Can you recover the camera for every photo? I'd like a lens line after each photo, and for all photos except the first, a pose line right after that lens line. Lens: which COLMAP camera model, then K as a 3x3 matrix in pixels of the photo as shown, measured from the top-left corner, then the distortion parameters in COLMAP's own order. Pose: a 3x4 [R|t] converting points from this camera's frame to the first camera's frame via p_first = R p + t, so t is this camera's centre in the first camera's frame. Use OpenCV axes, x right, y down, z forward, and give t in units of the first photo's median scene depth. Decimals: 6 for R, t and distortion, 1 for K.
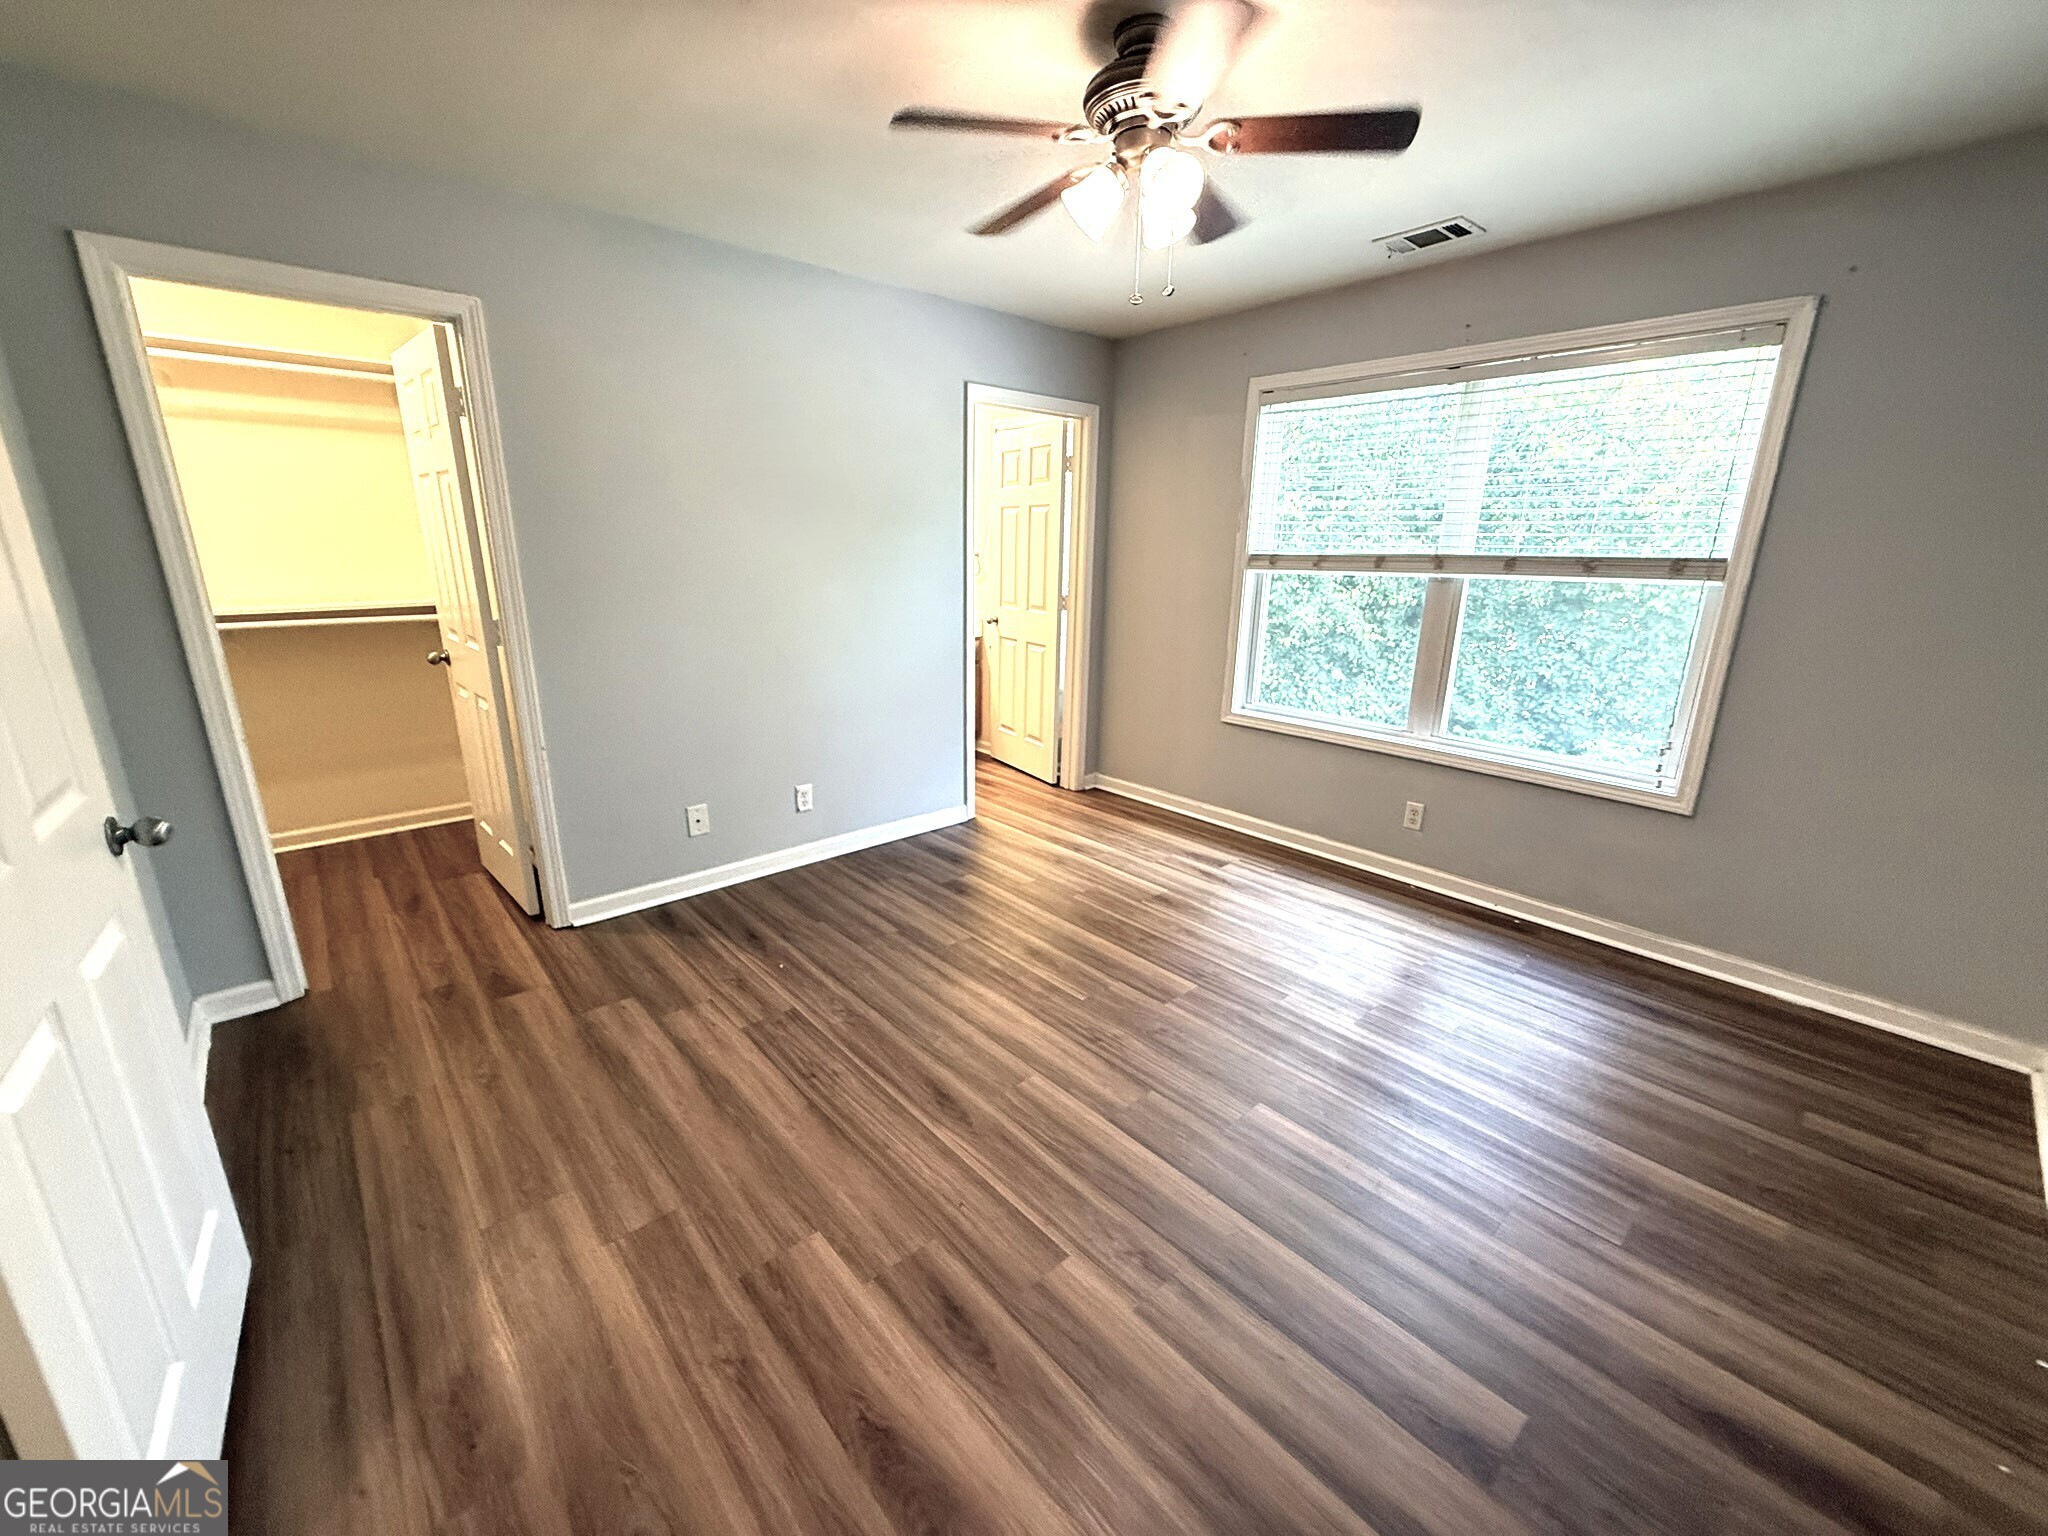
lens RADIAL K [[820.0, 0, 1014.9], [0, 820.0, 773.3], [0, 0, 1]] dist [0.018949, -0.000072]
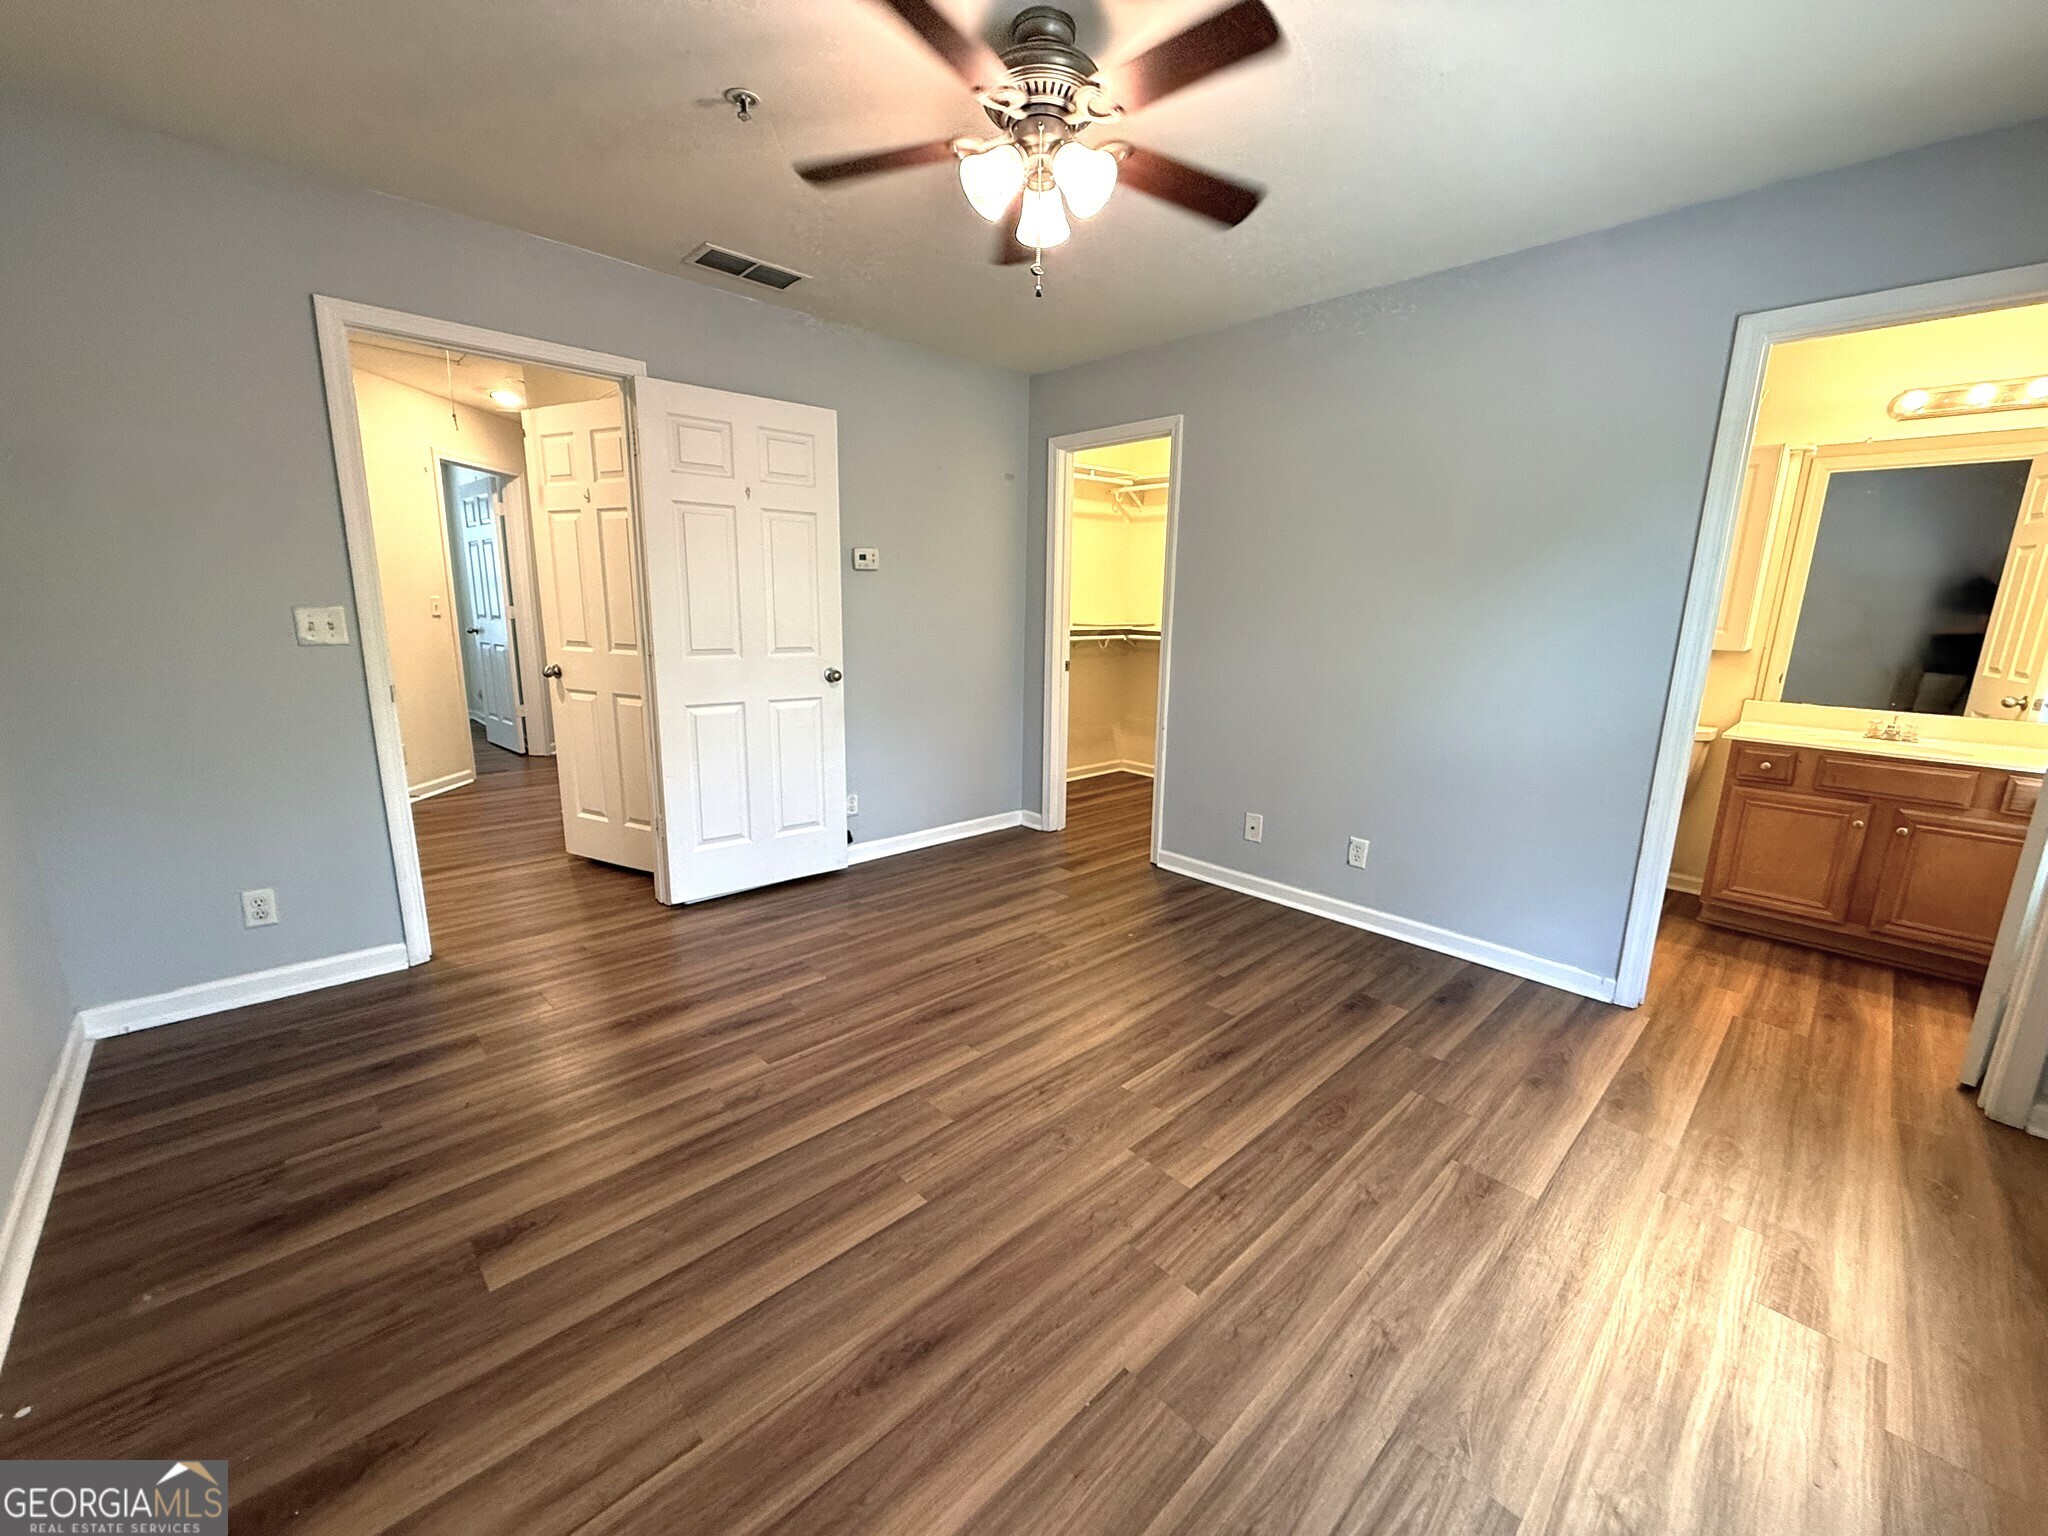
lens RADIAL K [[813.1, 0, 1018.1], [0, 813.1, 767.5], [0, 0, 1]] dist [0.000279, -0.000200]
pose [[0.030951, 0.189267, -0.981438, 0.813624], [-0.295167, 0.939848, 0.171938, -0.139001], [0.954944, 0.284366, 0.084954, 0.719551]]
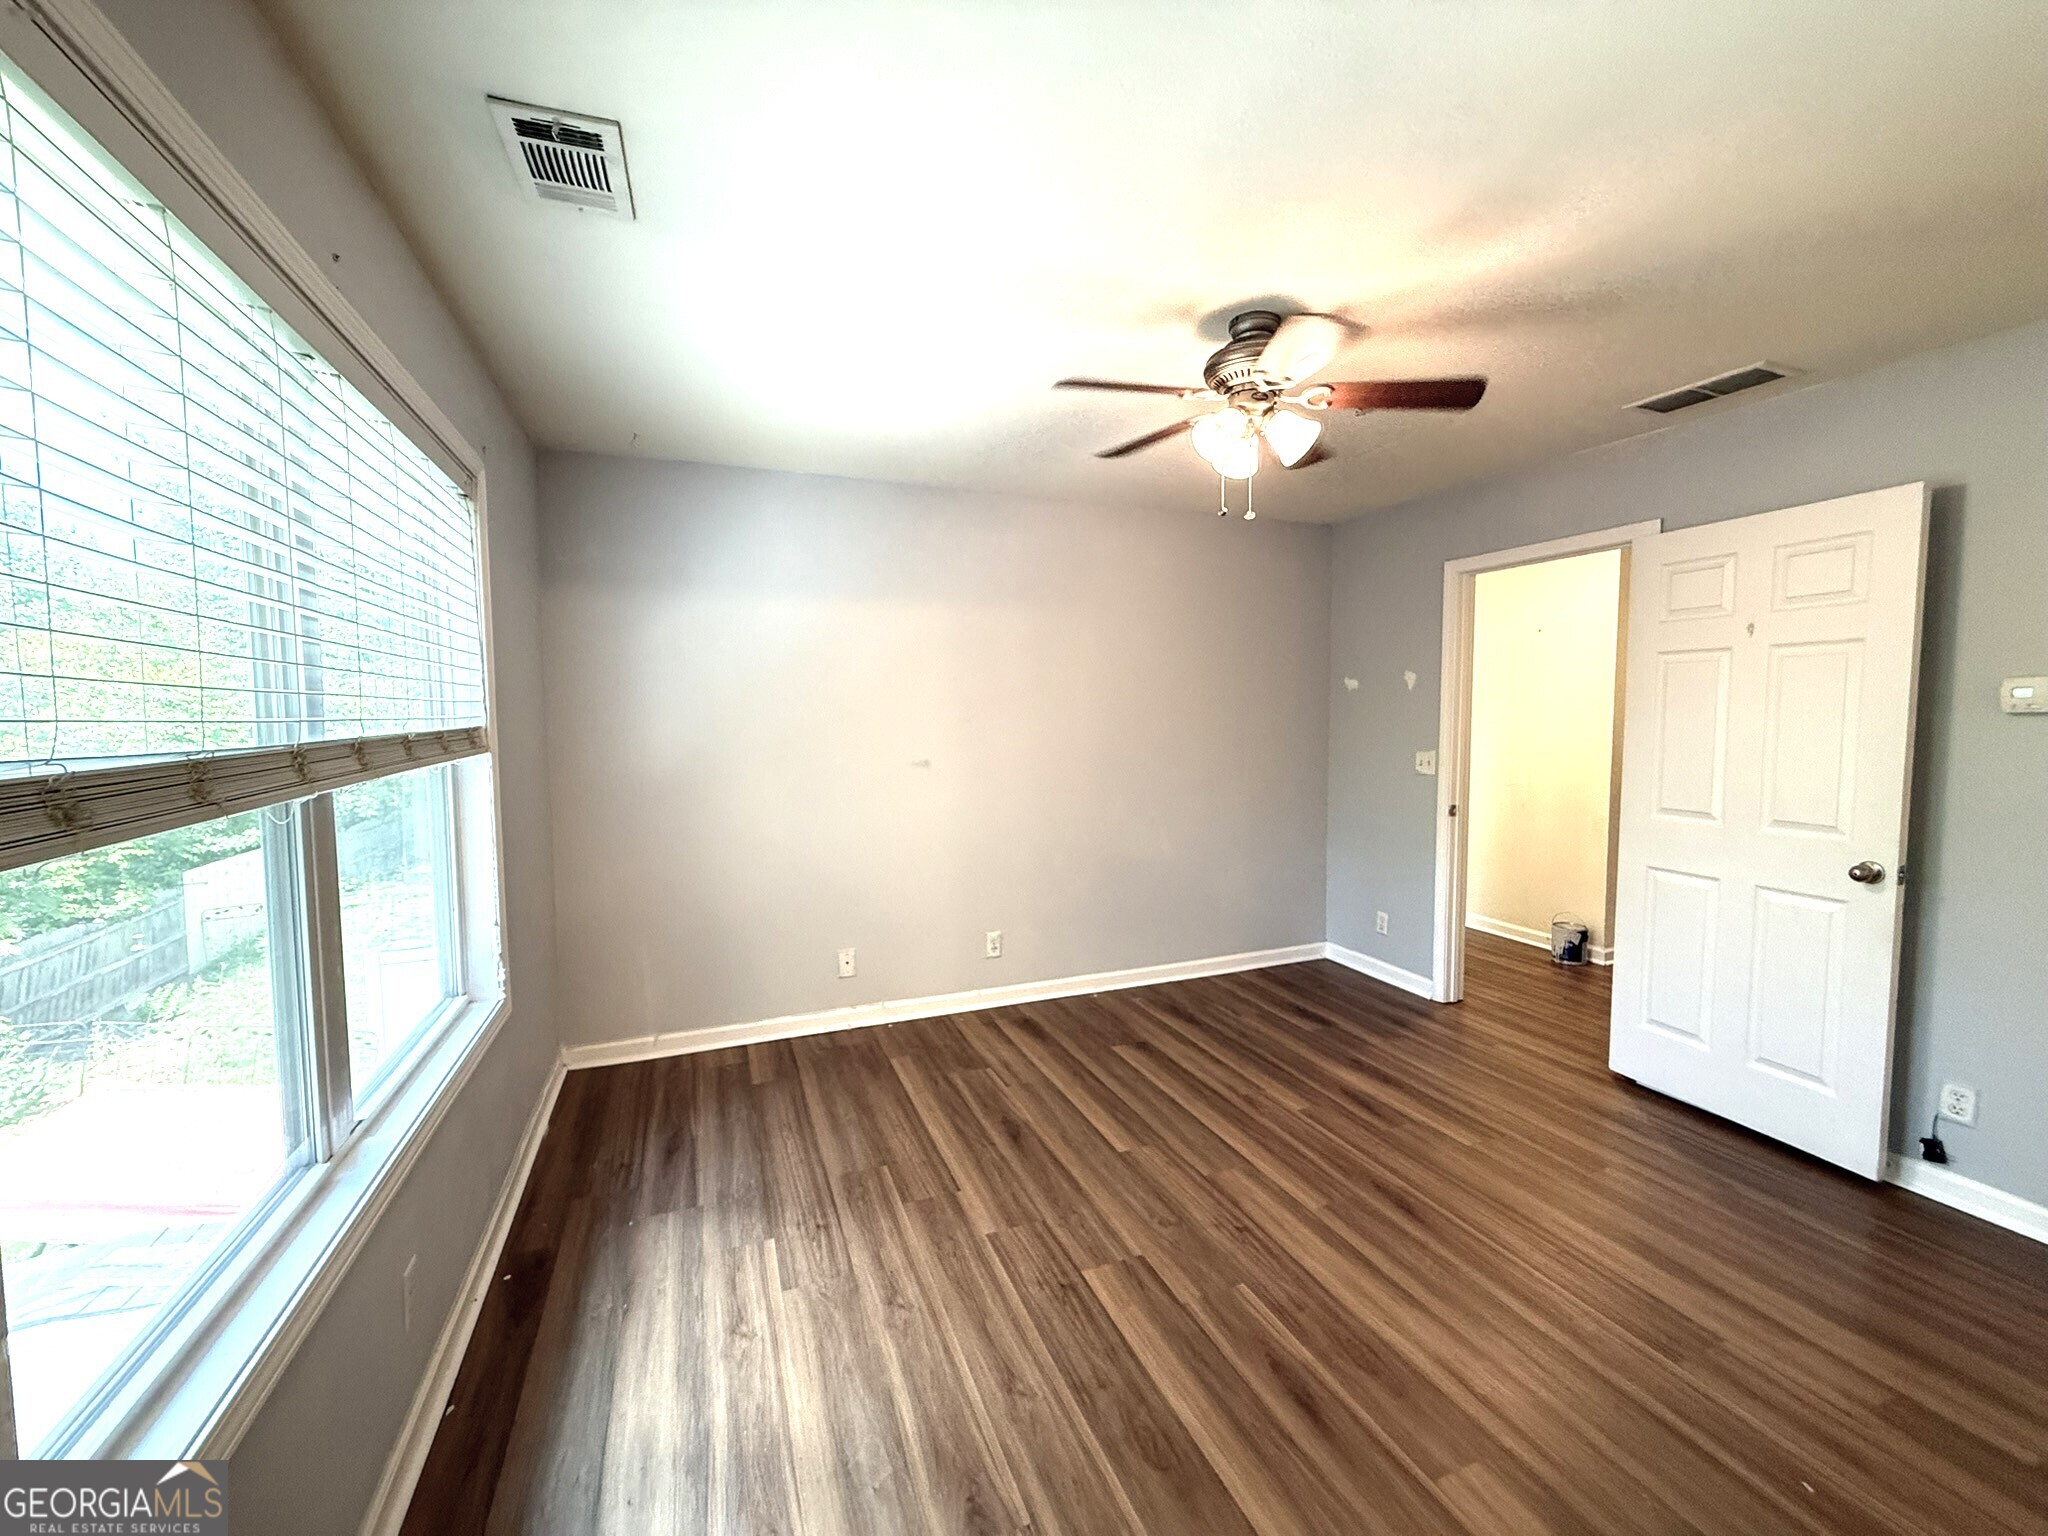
lens RADIAL K [[813.1, 0, 1018.1], [0, 813.1, 767.5], [0, 0, 1]] dist [0.000279, -0.000200]
pose [[-0.938041, -0.033039, 0.344947, 0.032825], [0.087870, 0.940230, 0.329008, -0.439668], [-0.335199, 0.338933, -0.879071, 1.541695]]
